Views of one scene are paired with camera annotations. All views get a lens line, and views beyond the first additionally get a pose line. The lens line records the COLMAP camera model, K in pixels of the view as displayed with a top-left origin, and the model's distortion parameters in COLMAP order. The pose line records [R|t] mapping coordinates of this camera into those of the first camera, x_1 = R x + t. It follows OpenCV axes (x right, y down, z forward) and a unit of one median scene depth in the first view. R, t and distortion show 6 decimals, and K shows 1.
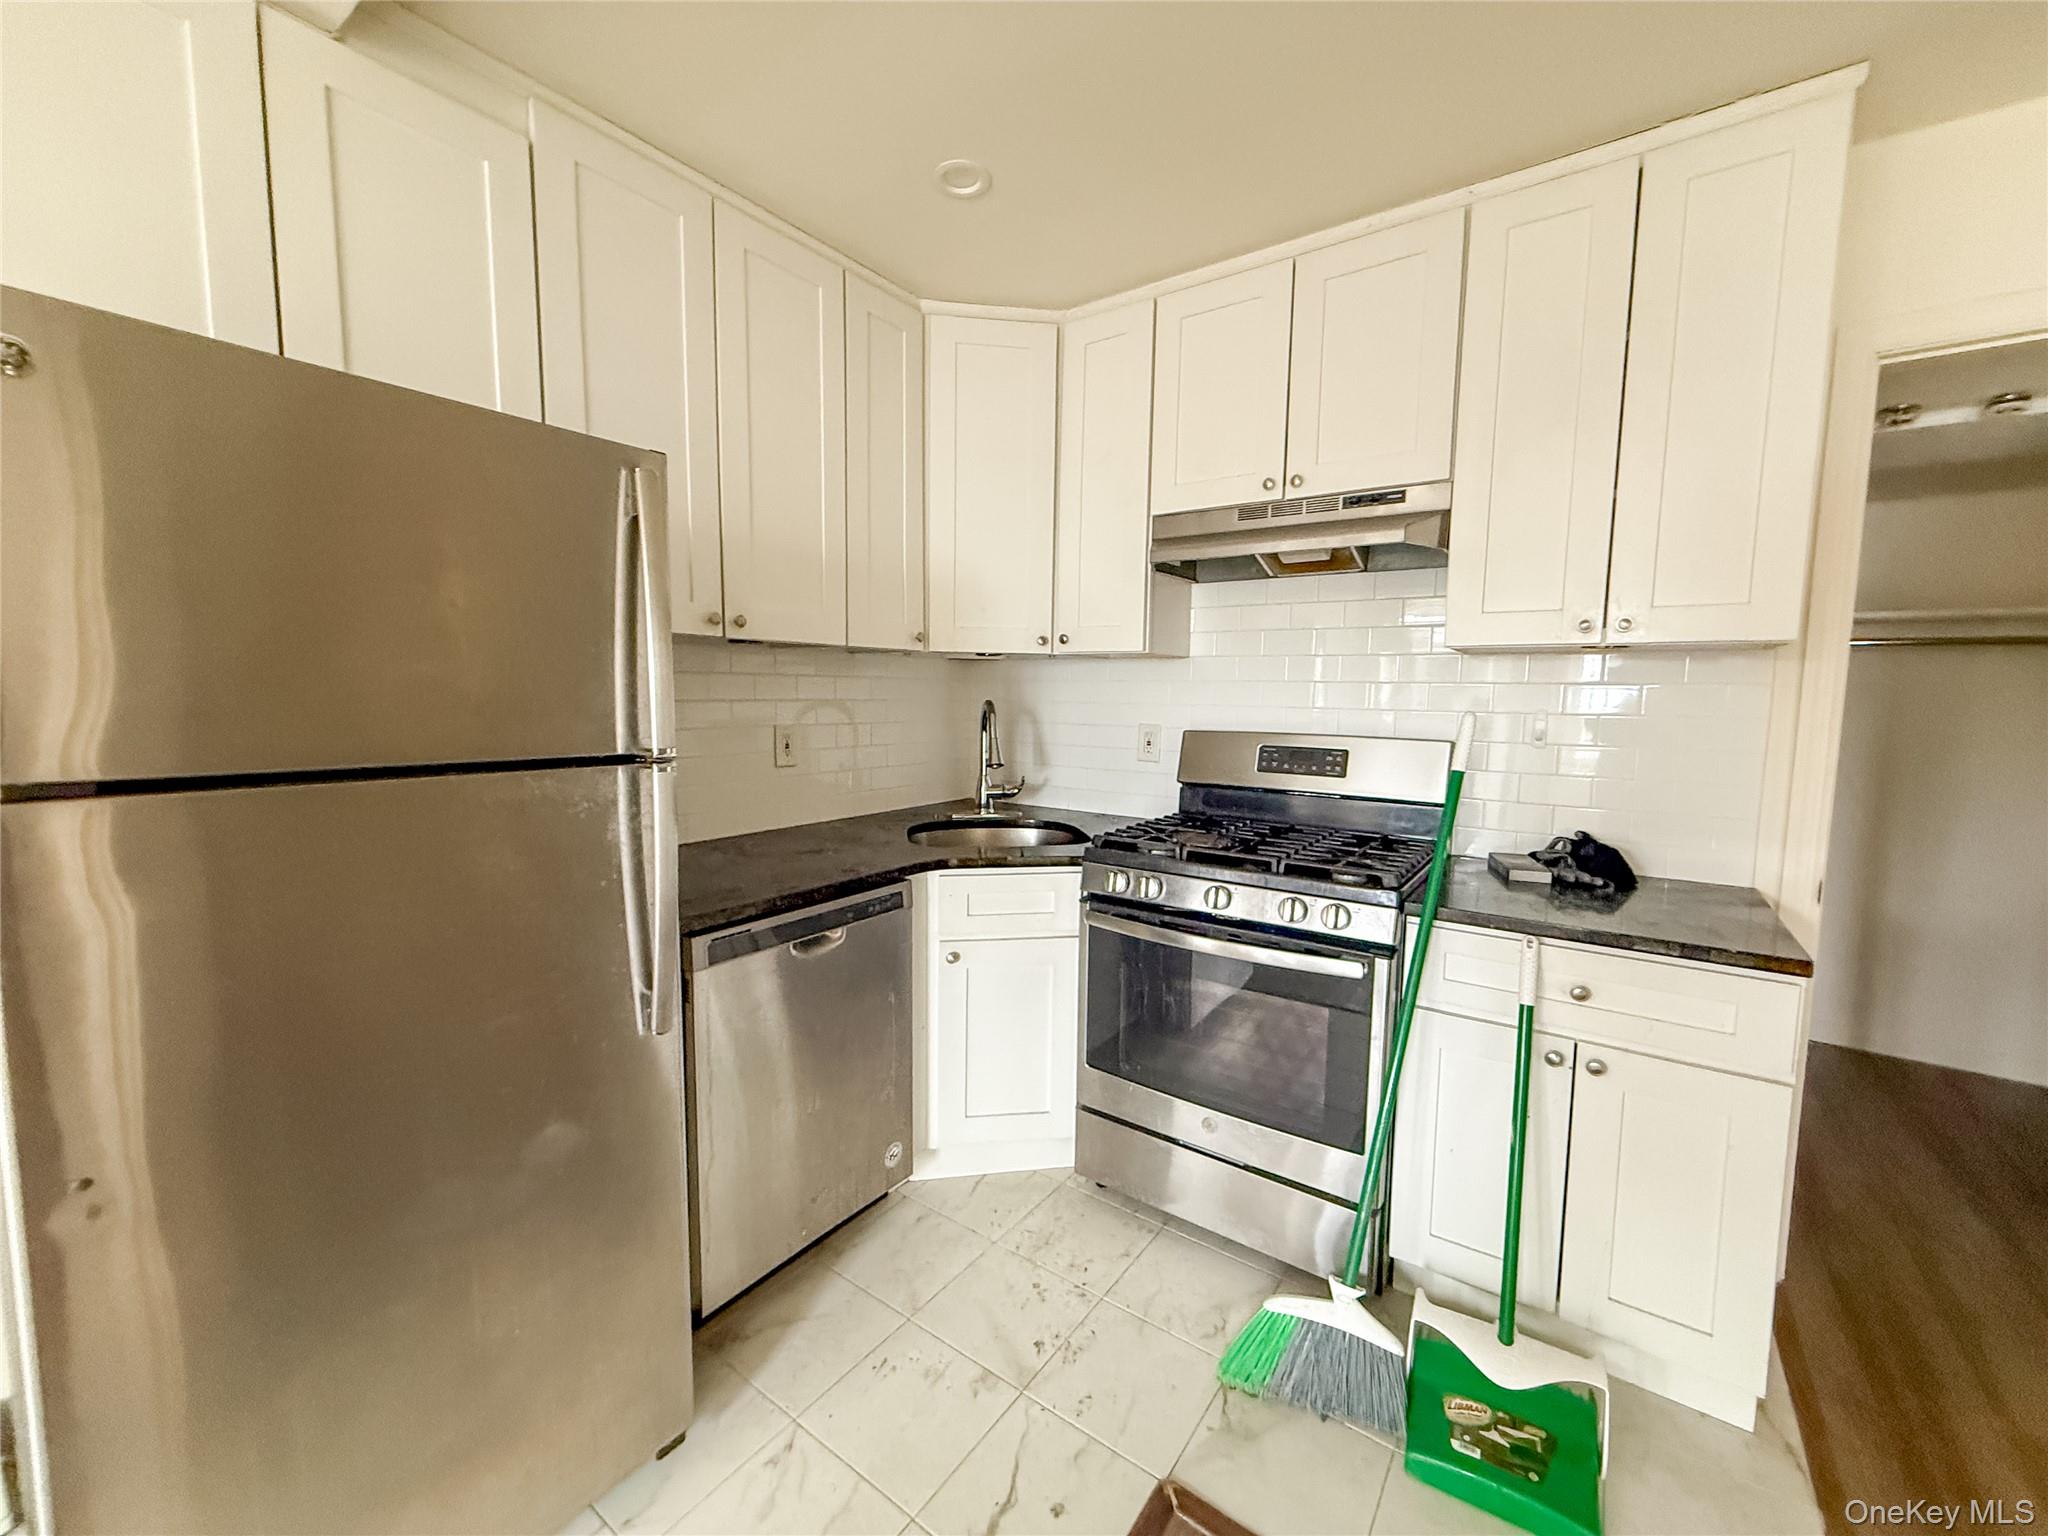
lens RADIAL K [[811.9, 0, 1018.1], [0, 811.9, 764.7], [0, 0, 1]] dist [-0.001443, 0.000442]
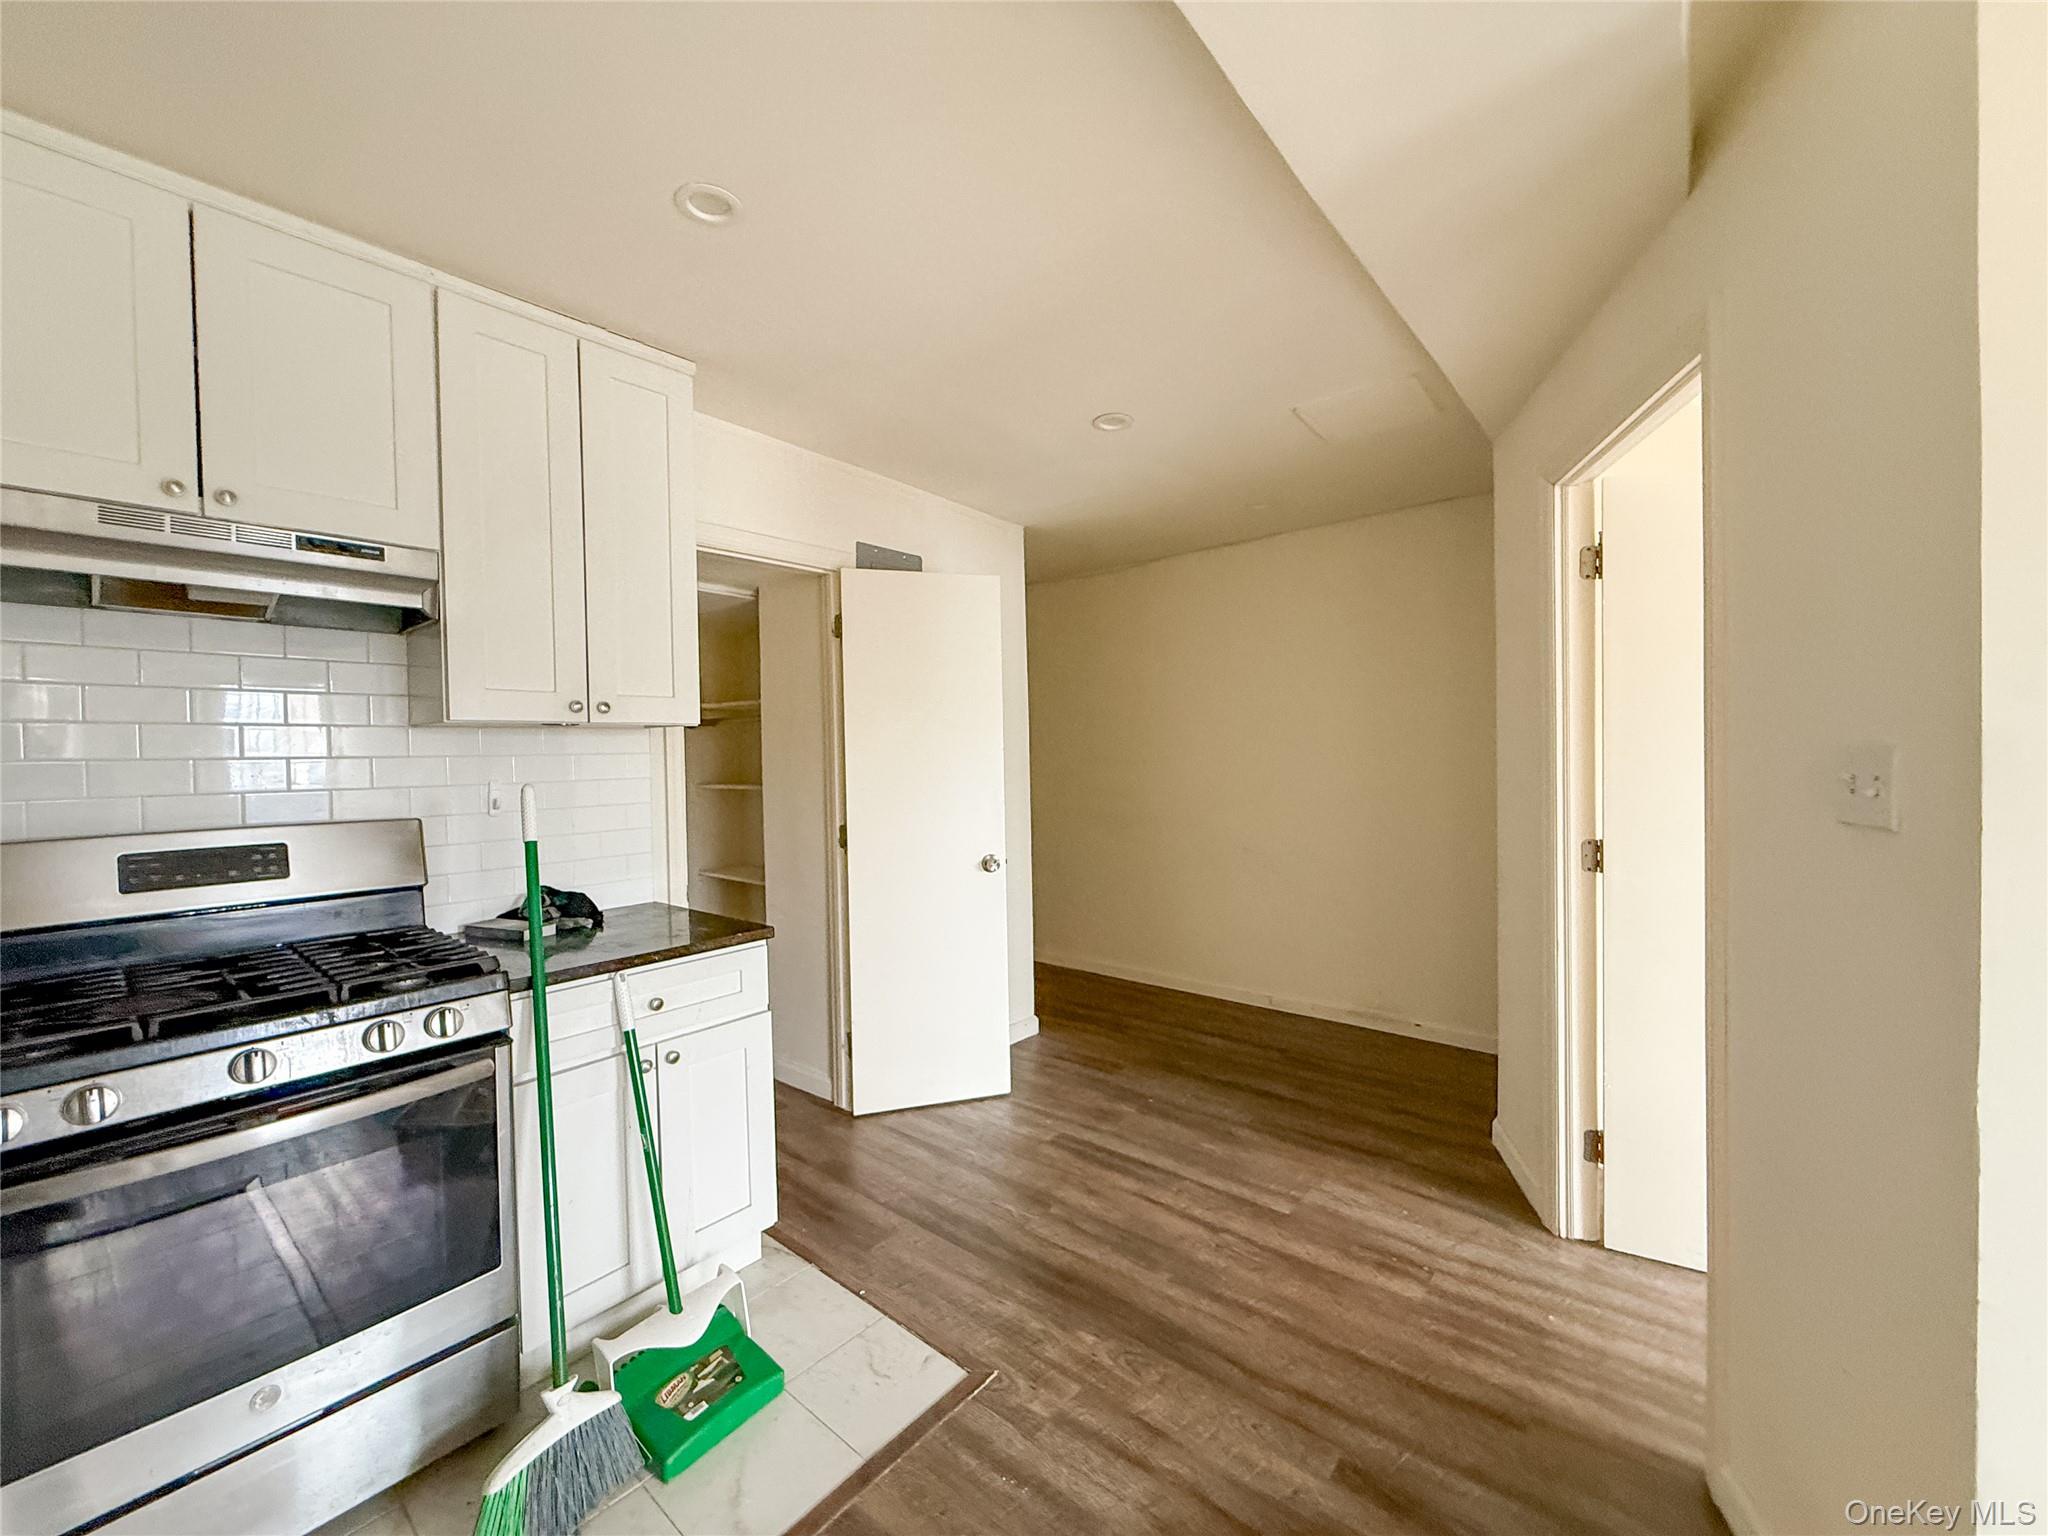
lens RADIAL K [[811.9, 0, 1018.1], [0, 811.9, 764.7], [0, 0, 1]] dist [-0.001443, 0.000442]
pose [[0.072811, -0.028950, 0.996925, -0.412274], [0.109838, 0.993731, 0.020836, -0.039616], [-0.991279, 0.107983, 0.075535, 0.265863]]
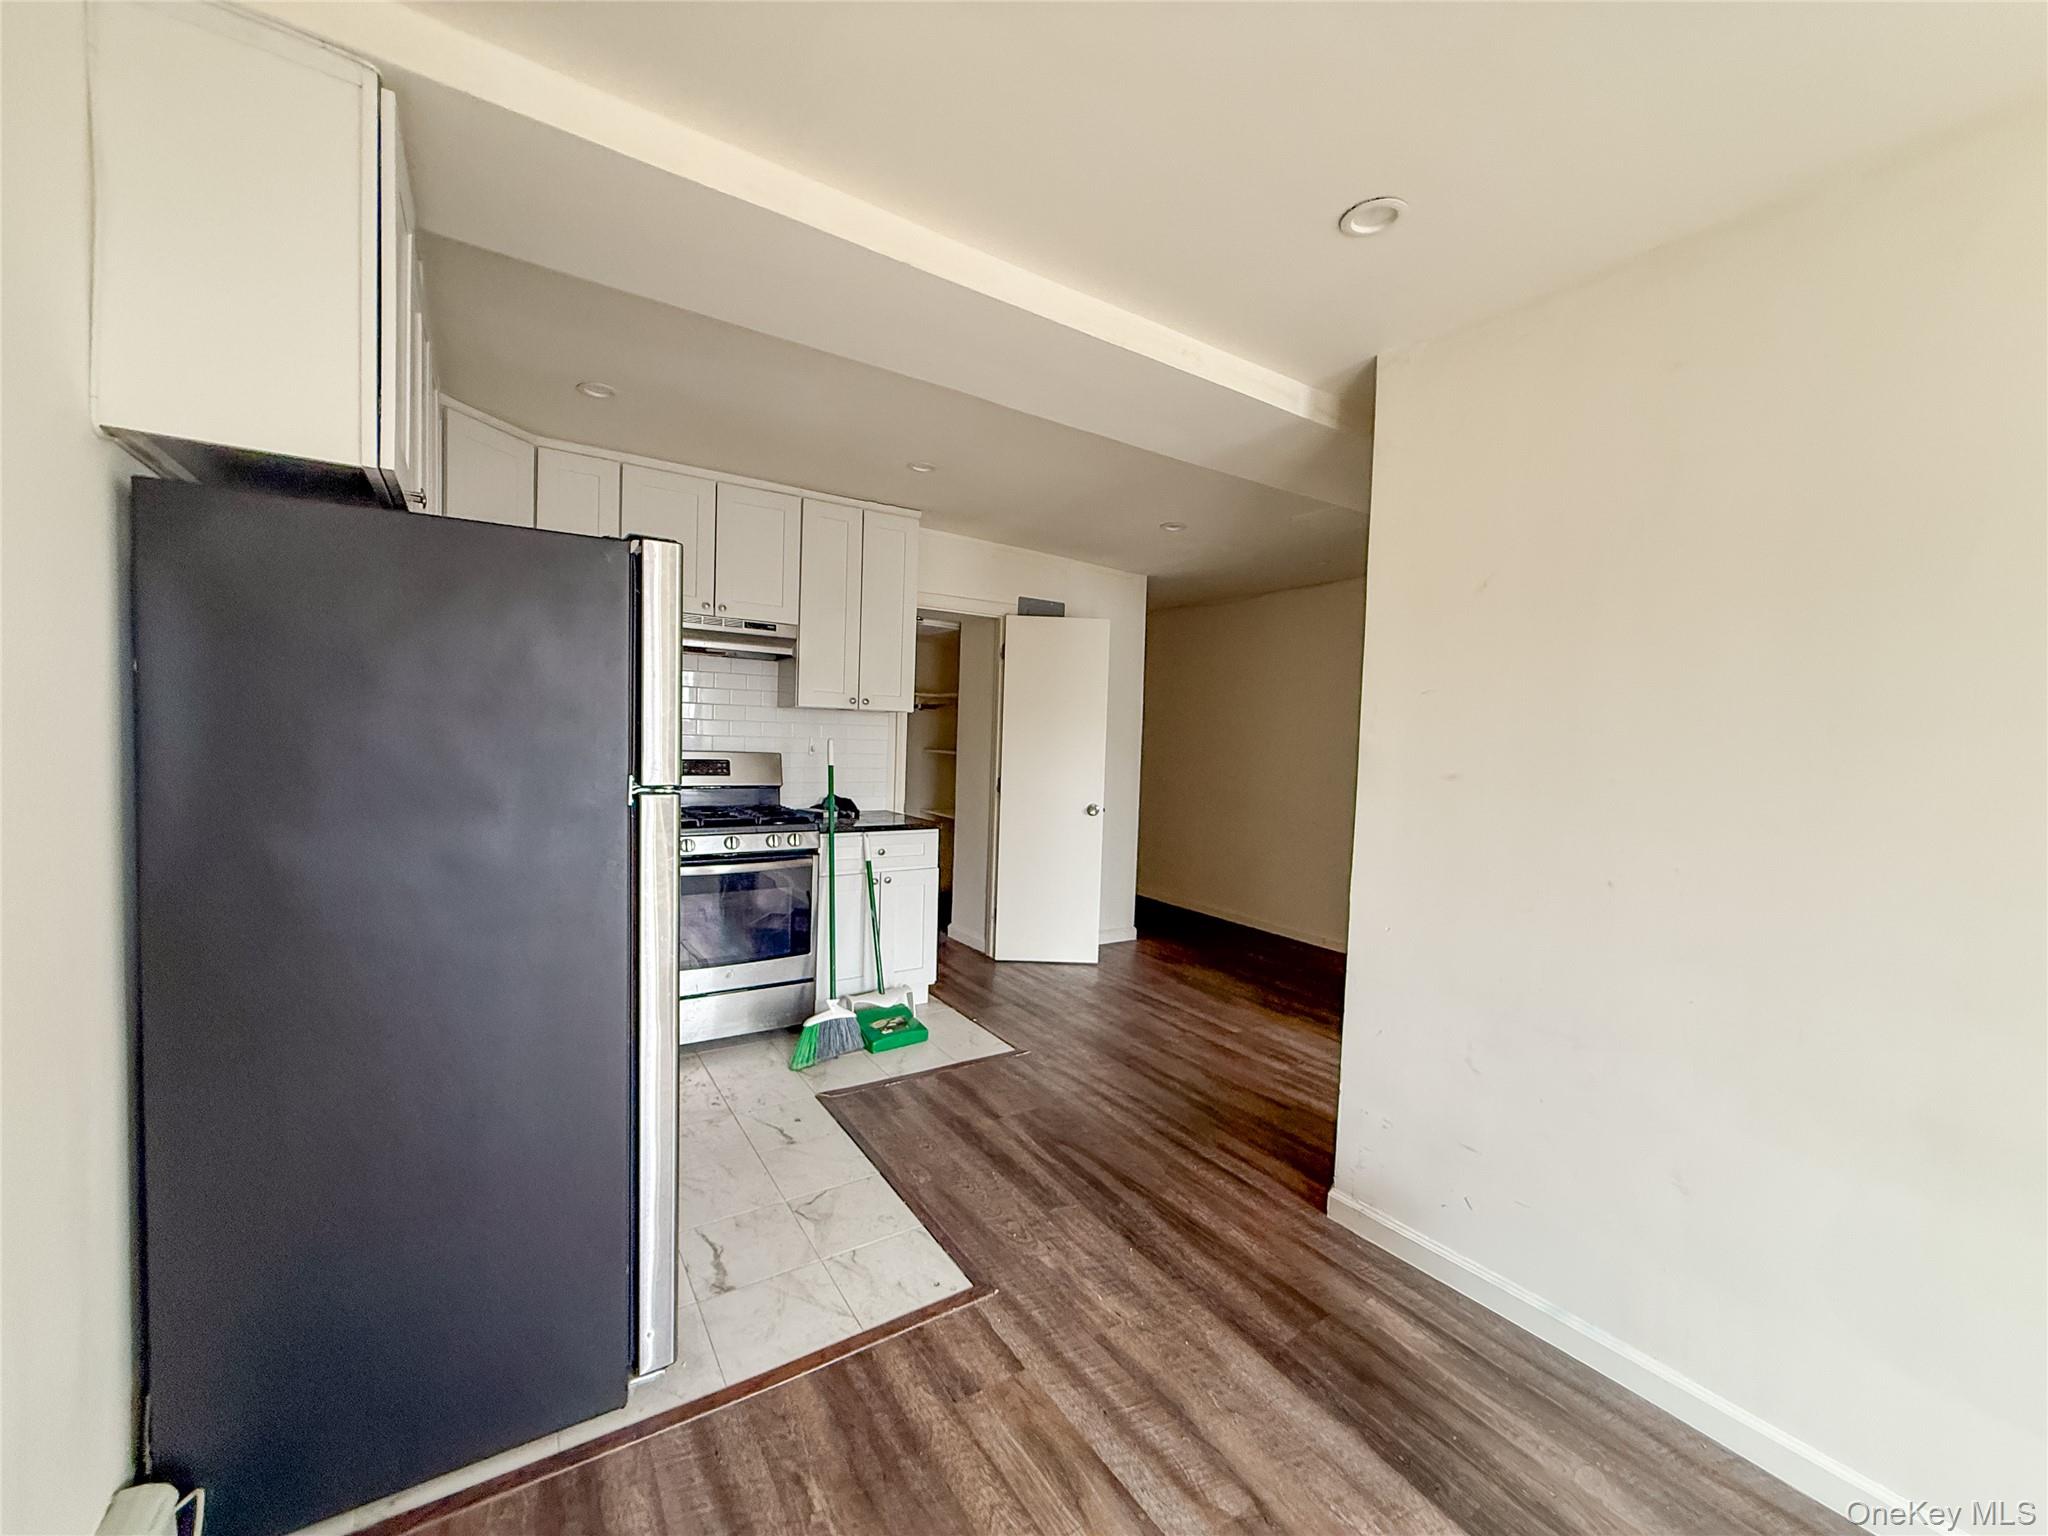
lens RADIAL K [[811.9, 0, 1018.1], [0, 811.9, 764.7], [0, 0, 1]] dist [-0.001443, 0.000442]
pose [[0.353080, -0.034171, 0.934969, -1.229098], [0.055690, 0.998328, 0.015456, -0.000528], [-0.933934, 0.046611, 0.354393, -0.235025]]
